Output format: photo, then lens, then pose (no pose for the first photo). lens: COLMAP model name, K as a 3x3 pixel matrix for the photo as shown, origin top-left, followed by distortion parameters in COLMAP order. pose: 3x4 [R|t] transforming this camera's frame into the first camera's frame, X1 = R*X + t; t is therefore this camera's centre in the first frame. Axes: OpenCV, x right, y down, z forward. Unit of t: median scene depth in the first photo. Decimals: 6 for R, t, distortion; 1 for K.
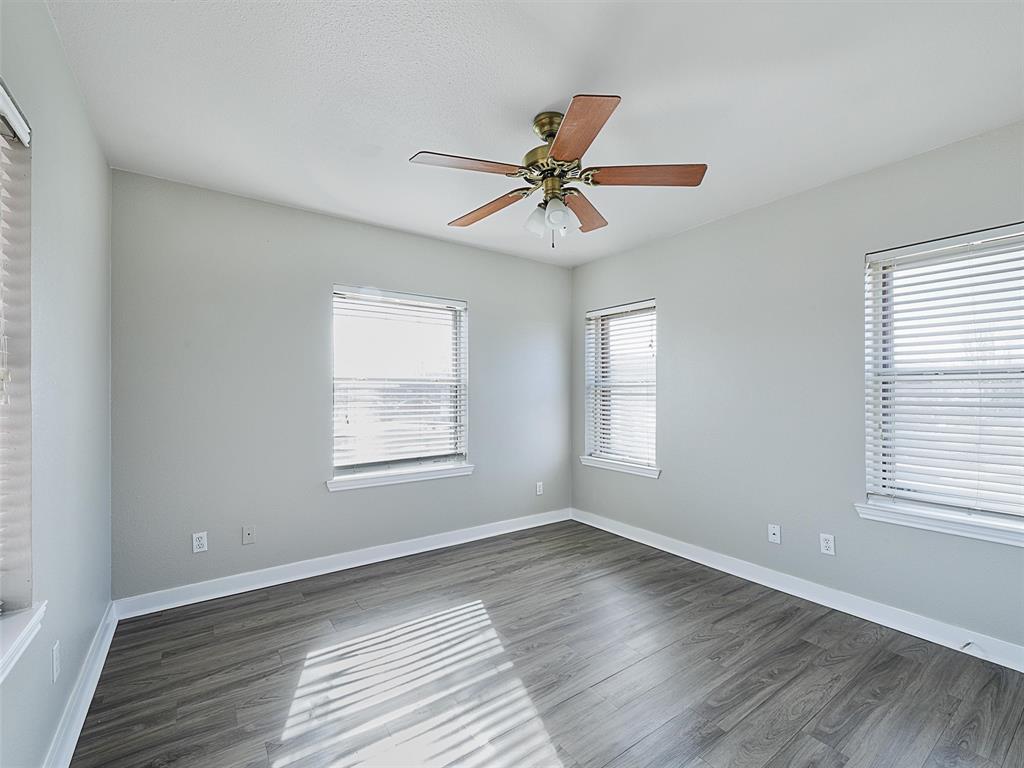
lens RADIAL K [[445.5, 0, 513.7], [0, 445.5, 386.0], [0, 0, 1]] dist [-0.000598, -0.000017]
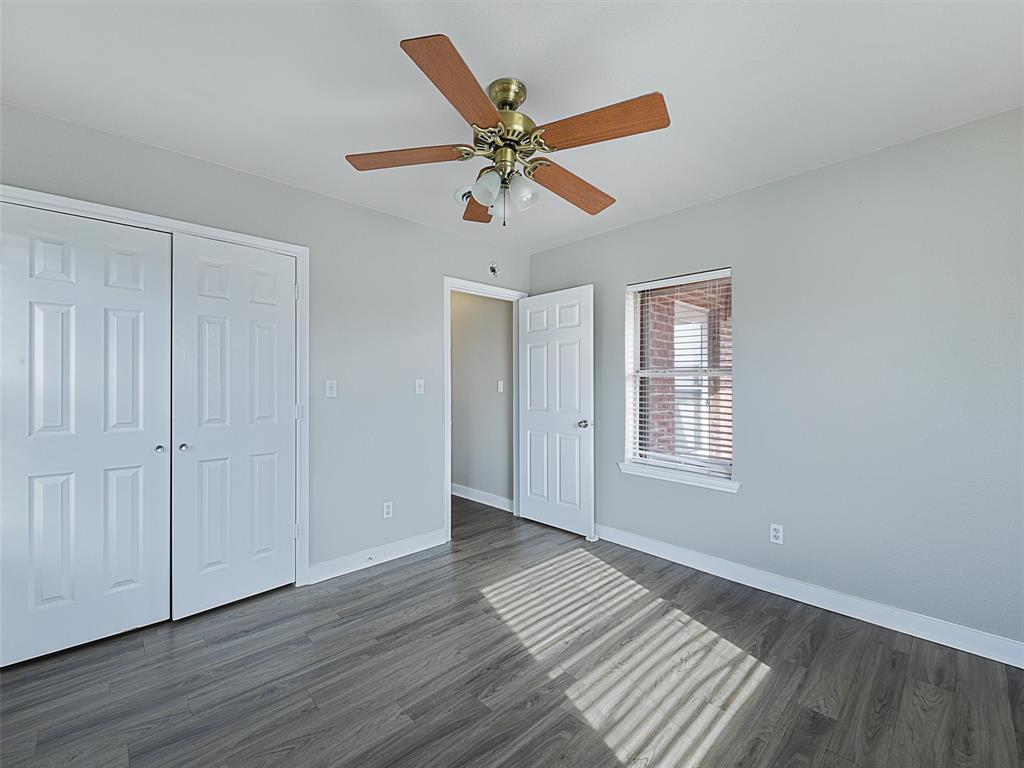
lens RADIAL K [[421.8, 0, 510.3], [0, 421.8, 386.0], [0, 0, 1]] dist [0.000373, 0.000035]
pose [[-0.990707, -0.000934, -0.136014, 0.205772], [0.000809, 0.999918, -0.012755, 0.028327], [0.136015, -0.012747, -0.990625, 1.935479]]
